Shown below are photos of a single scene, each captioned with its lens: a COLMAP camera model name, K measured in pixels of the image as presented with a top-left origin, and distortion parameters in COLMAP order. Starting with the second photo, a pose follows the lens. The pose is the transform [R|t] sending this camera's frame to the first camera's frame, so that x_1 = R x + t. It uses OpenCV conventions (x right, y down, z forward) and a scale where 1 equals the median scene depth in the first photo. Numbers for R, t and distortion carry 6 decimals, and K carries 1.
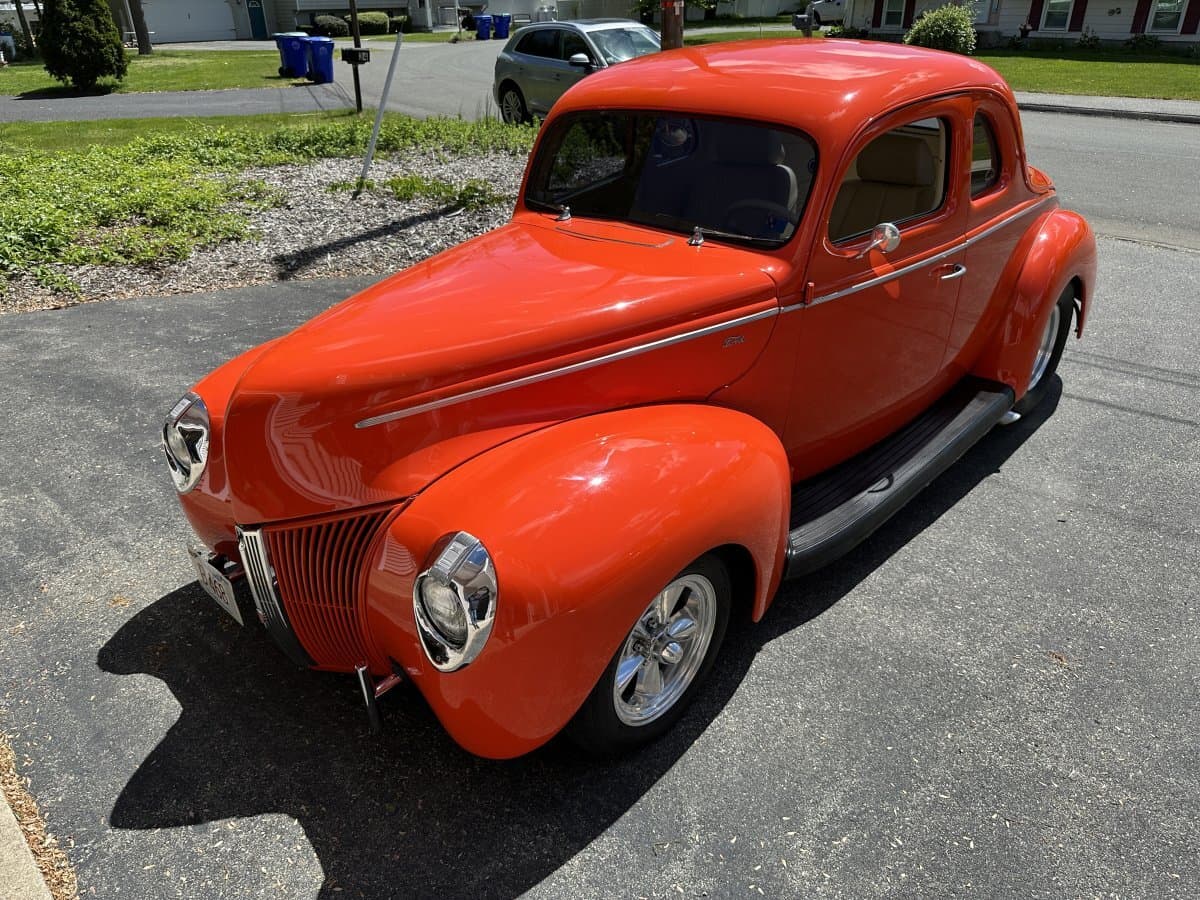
lens RADIAL K [[864.2, 0, 600.0], [0, 864.2, 450.0], [0, 0, 1]] dist [-0.008734, -0.009705]
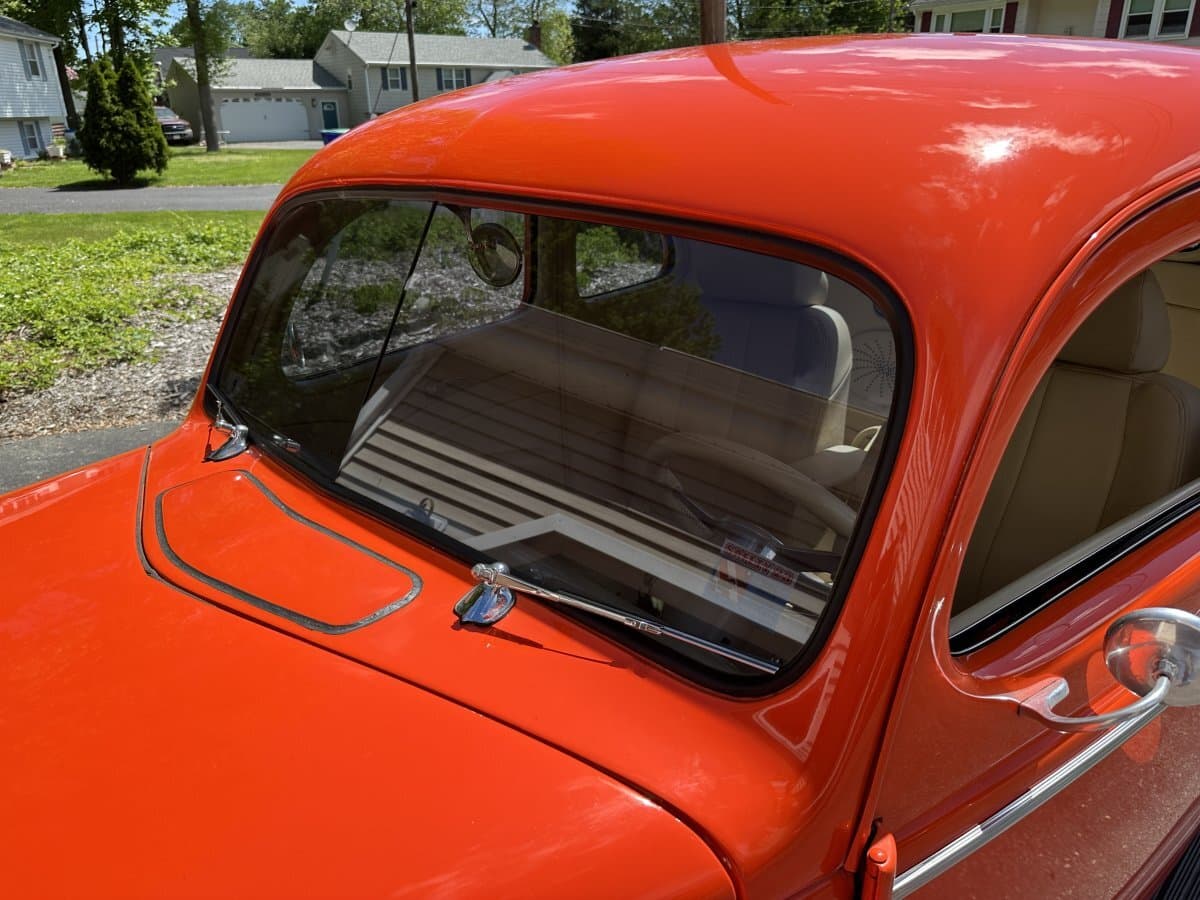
lens RADIAL K [[847.8, 0, 629.1], [0, 847.8, 450.5], [0, 0, 1]] dist [0.000325, -0.043025]
pose [[0.998589, 0.029334, -0.044271, 0.041608], [-0.033726, 0.994216, -0.101962, -0.065029], [0.041024, 0.103312, 0.993803, 0.173257]]
